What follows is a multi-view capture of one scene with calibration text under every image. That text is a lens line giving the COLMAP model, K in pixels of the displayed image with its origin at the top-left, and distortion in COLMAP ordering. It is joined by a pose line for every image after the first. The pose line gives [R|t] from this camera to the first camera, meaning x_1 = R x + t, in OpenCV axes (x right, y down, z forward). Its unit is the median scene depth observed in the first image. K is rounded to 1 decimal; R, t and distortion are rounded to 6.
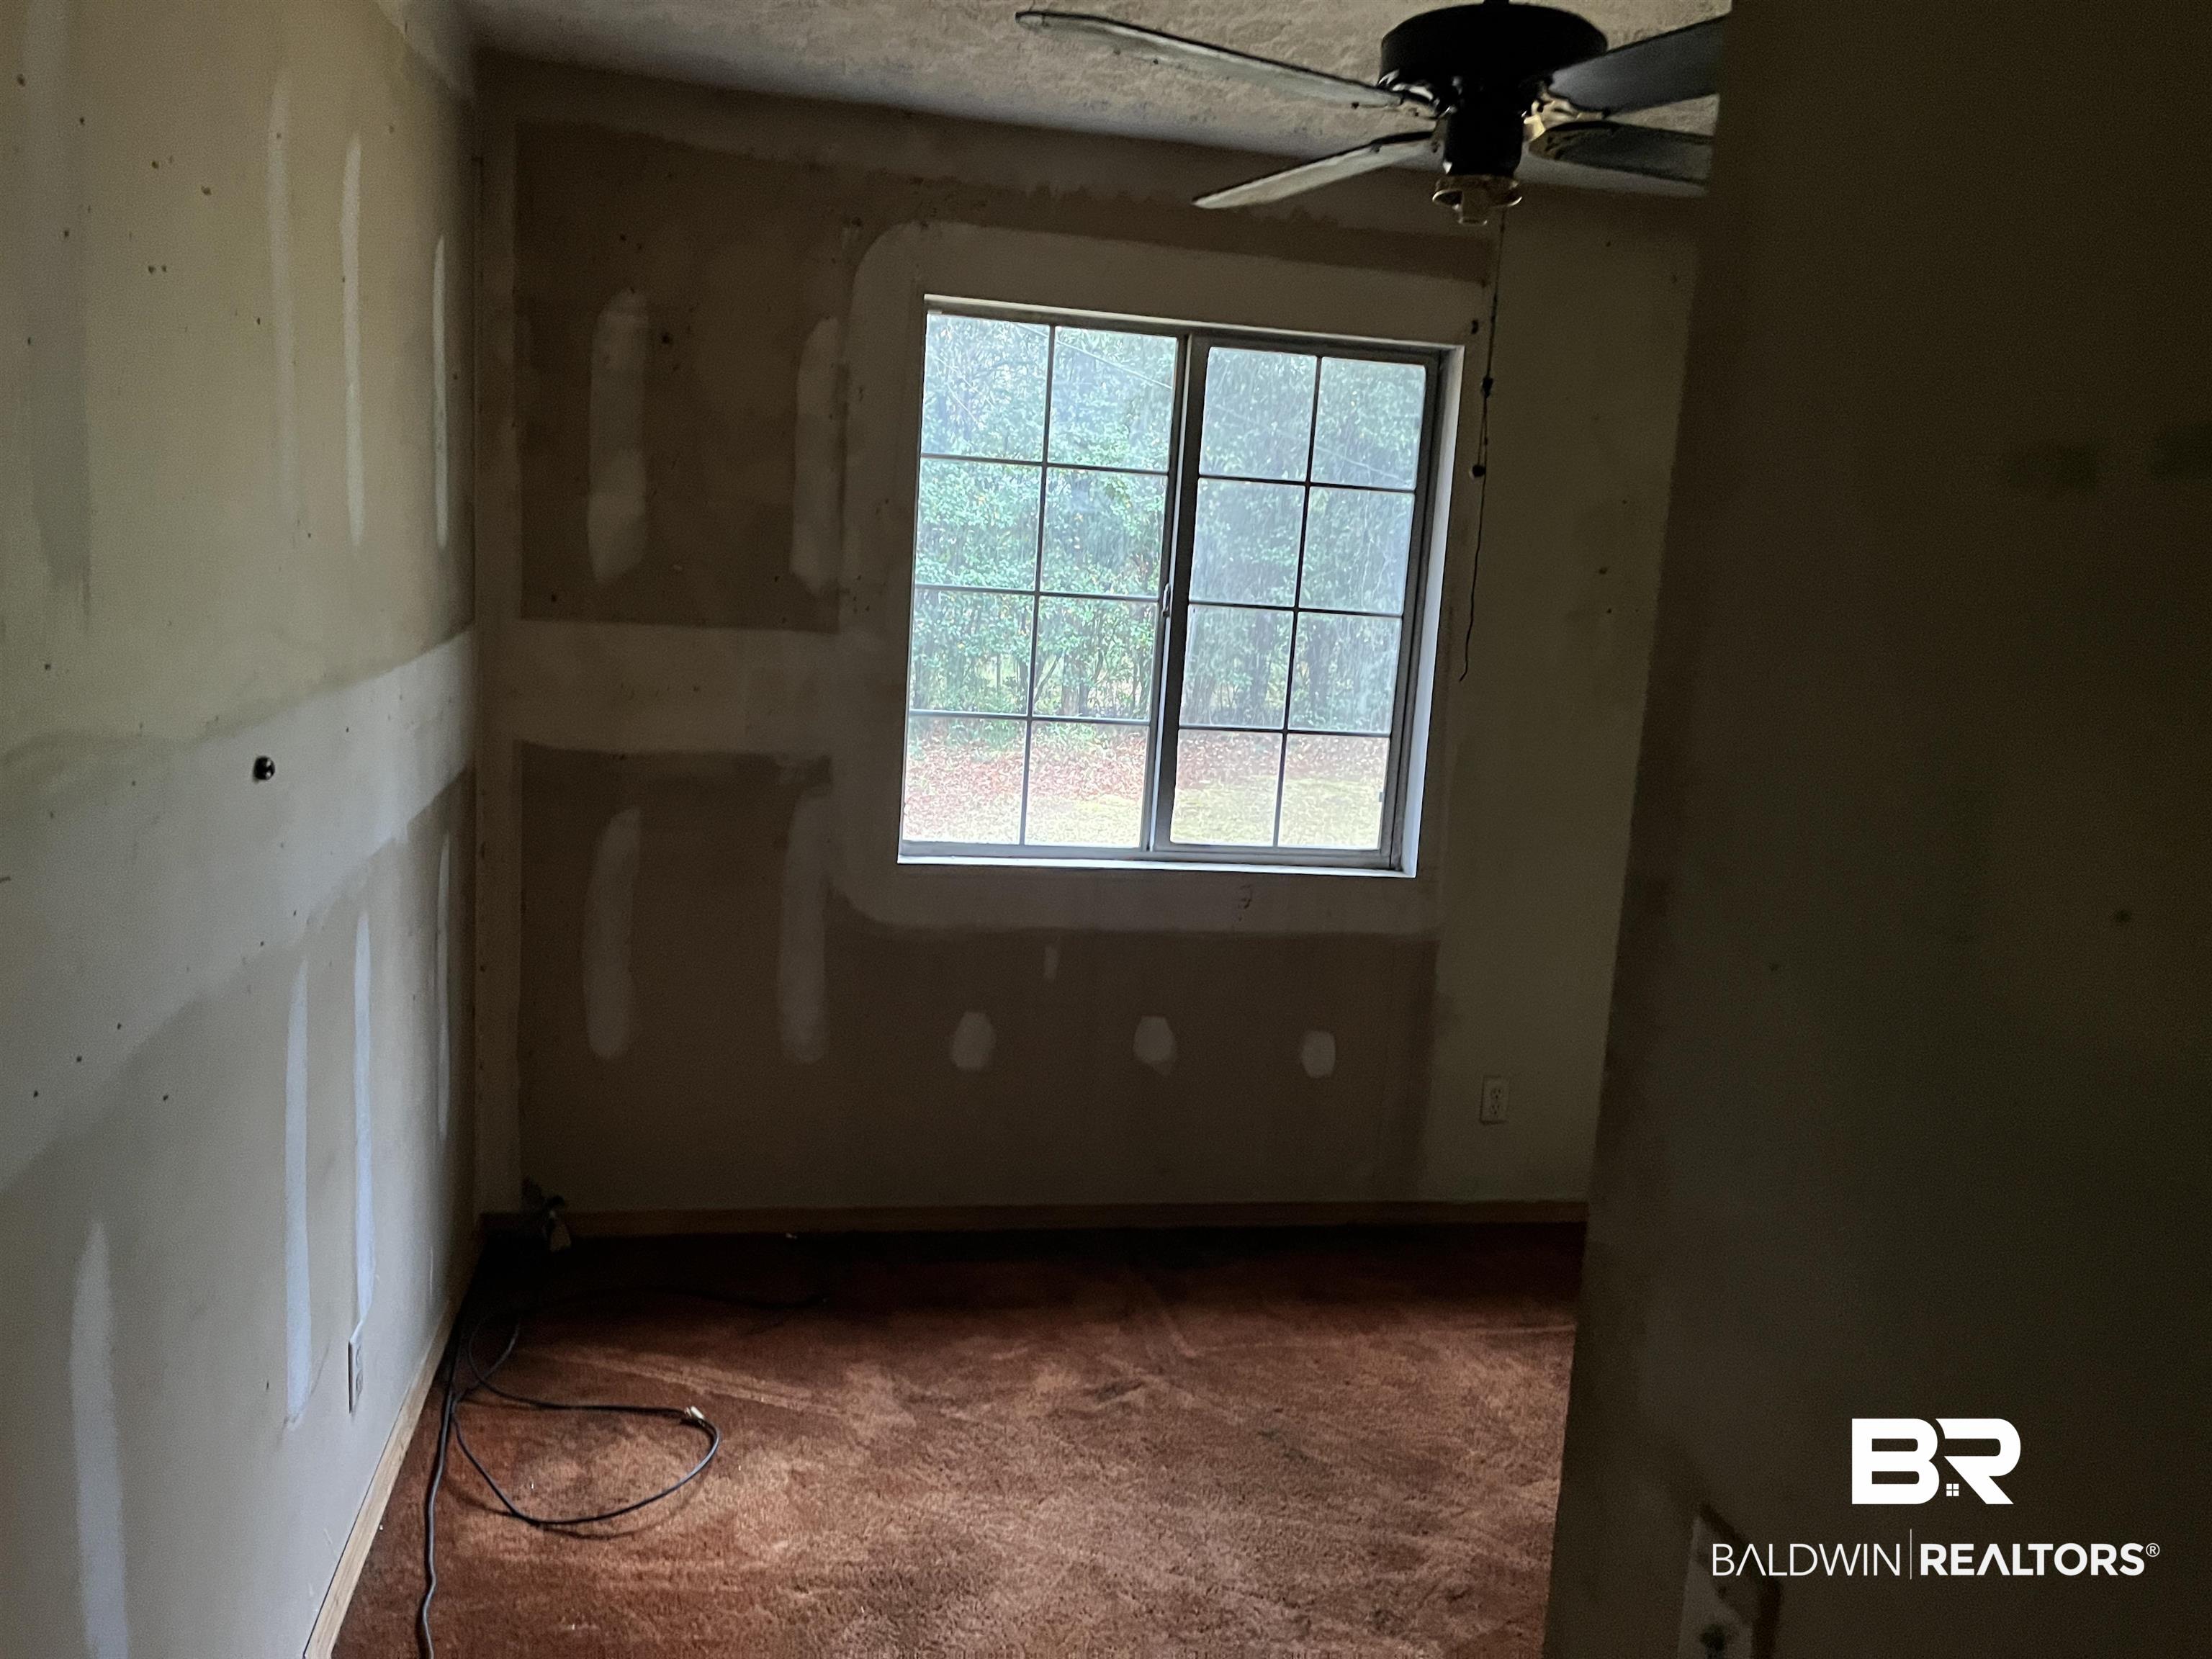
lens RADIAL K [[1681.7, 0, 1106.3], [0, 1681.7, 825.1], [0, 0, 1]] dist [0.067882, -0.063488]
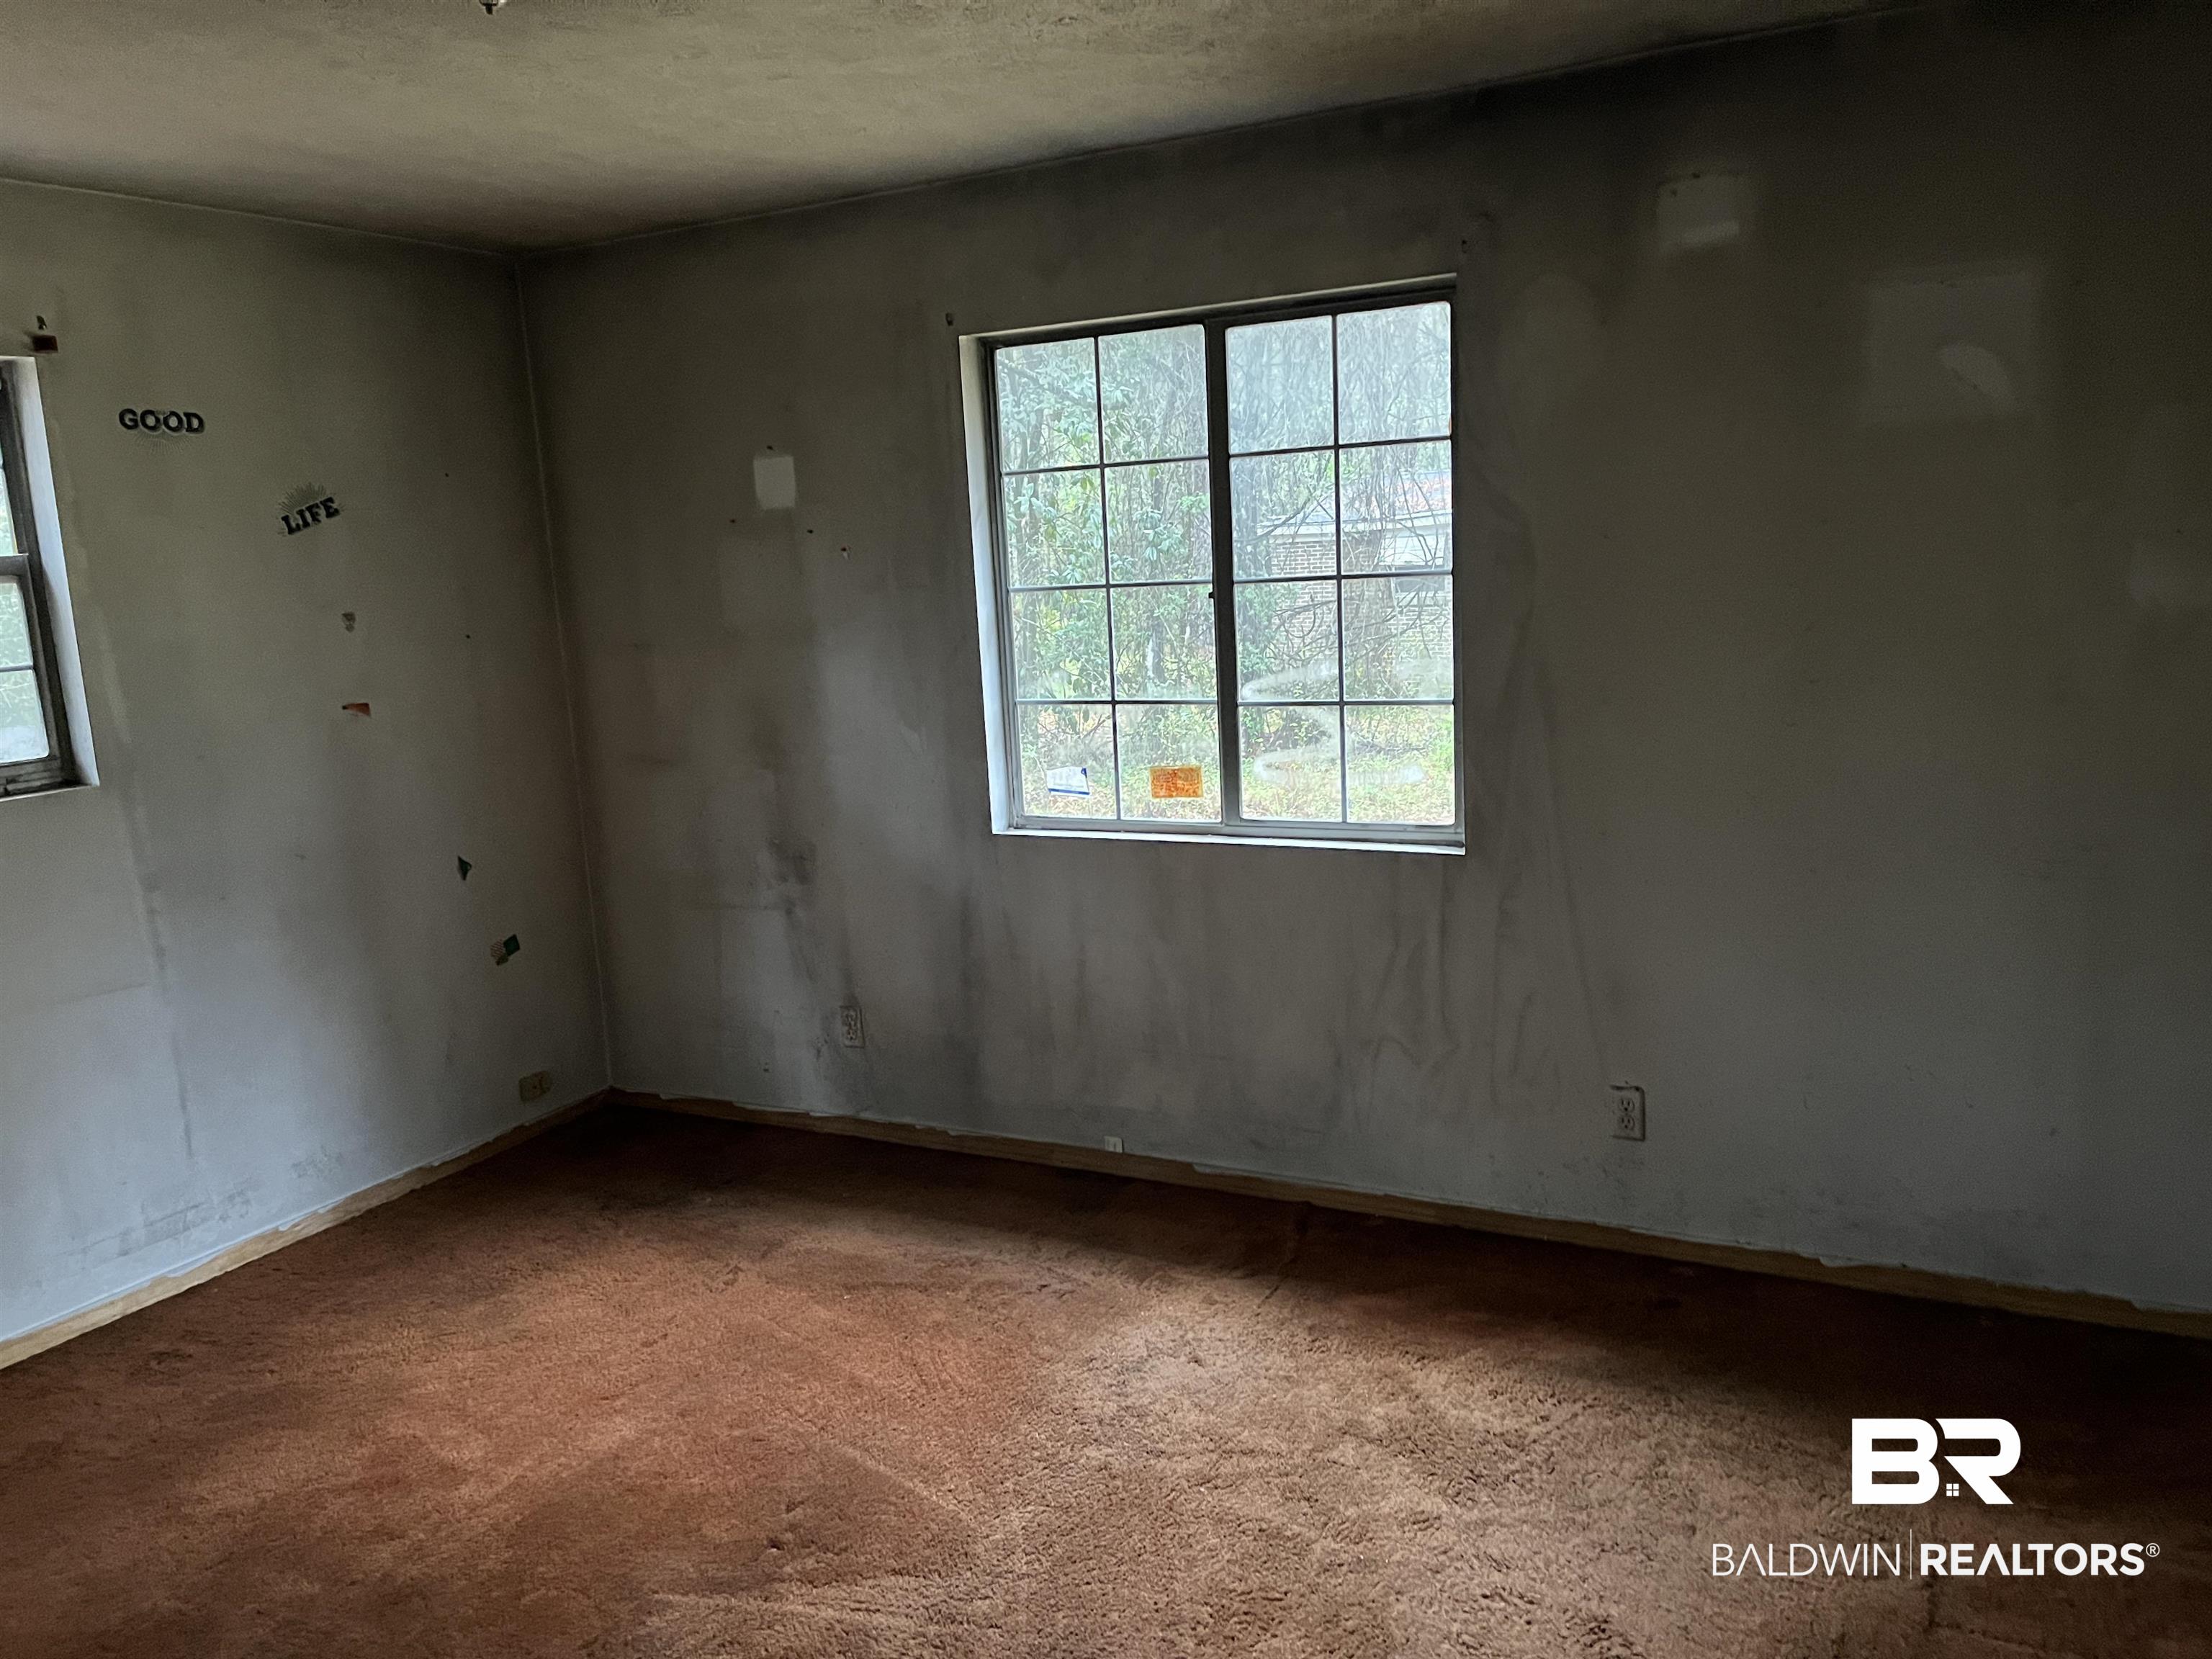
lens RADIAL K [[1681.7, 0, 1107.4], [0, 1681.7, 828.1], [0, 0, 1]] dist [0.067882, -0.063488]
pose [[0.771994, -0.001817, -0.635627, 0.650887], [-0.002056, 0.999984, -0.005356, 0.022897], [0.635626, 0.005442, 0.771978, 0.172067]]
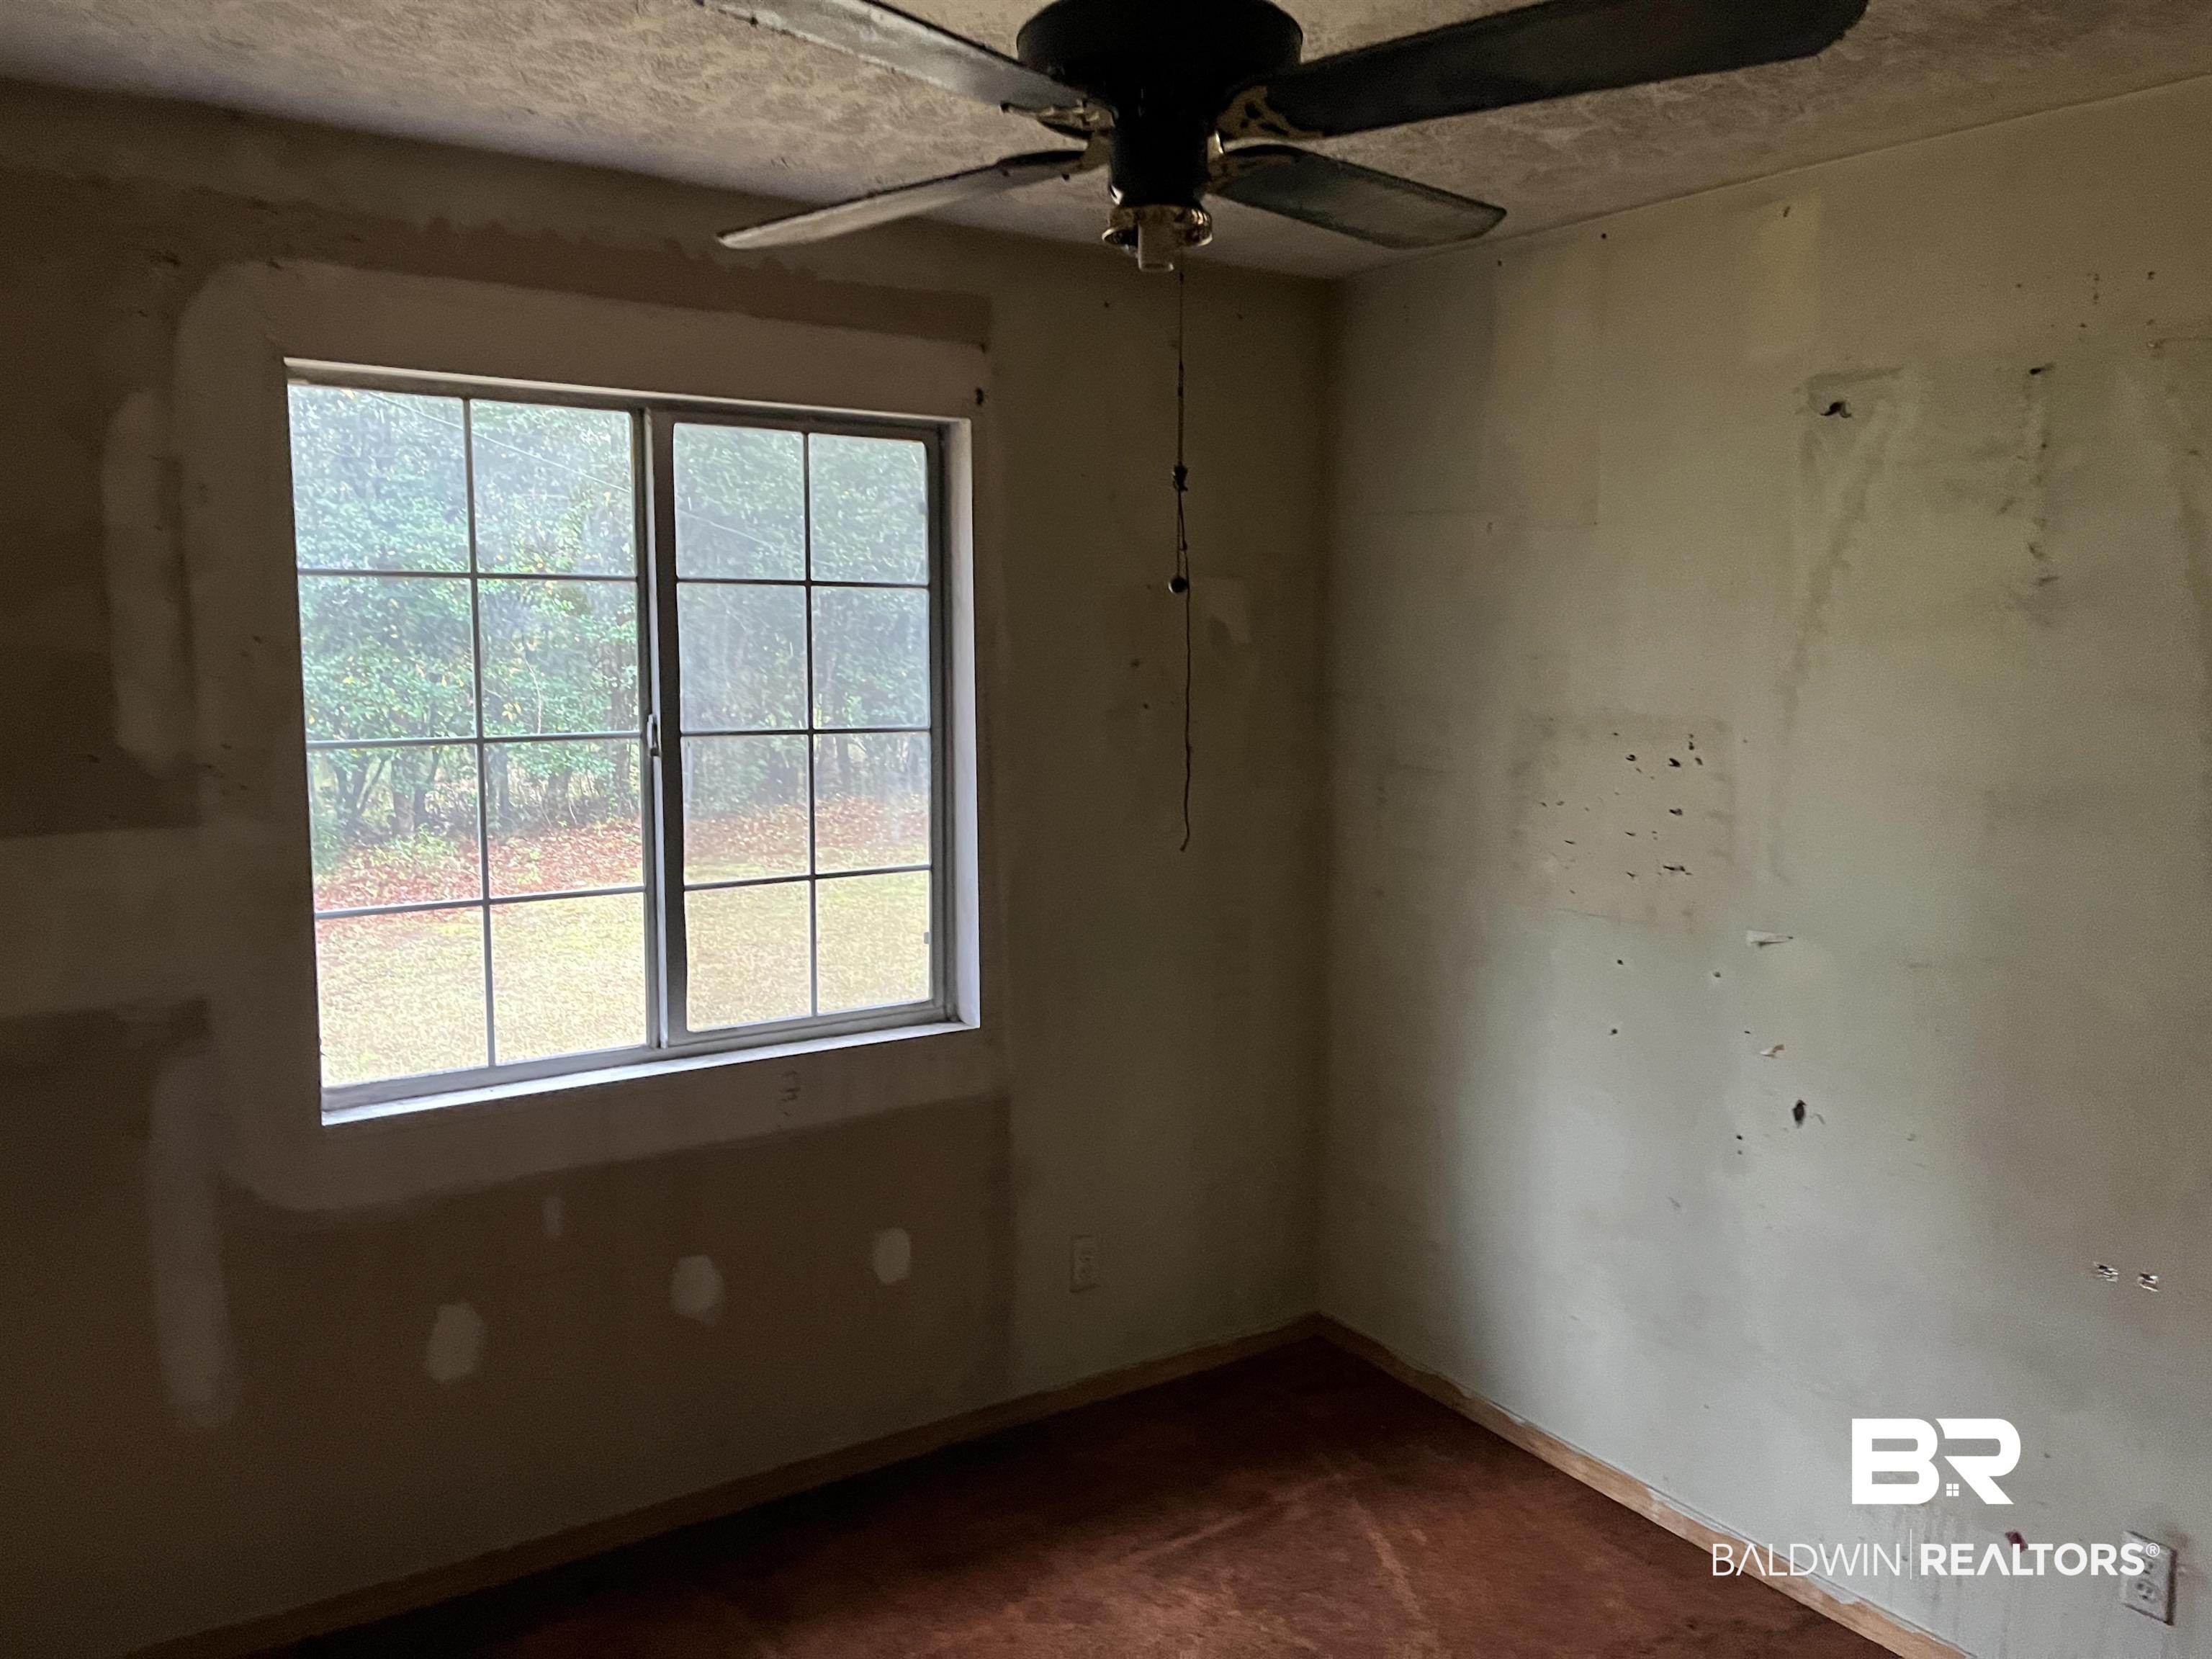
lens RADIAL K [[1681.7, 0, 1100.0], [0, 1681.7, 825.3], [0, 0, 1]] dist [0.067882, -0.063488]
pose [[0.924112, -0.105659, 0.367224, -0.068358], [0.118329, 0.992901, -0.012092, -0.056985], [-0.363339, 0.054628, 0.930054, 0.180054]]
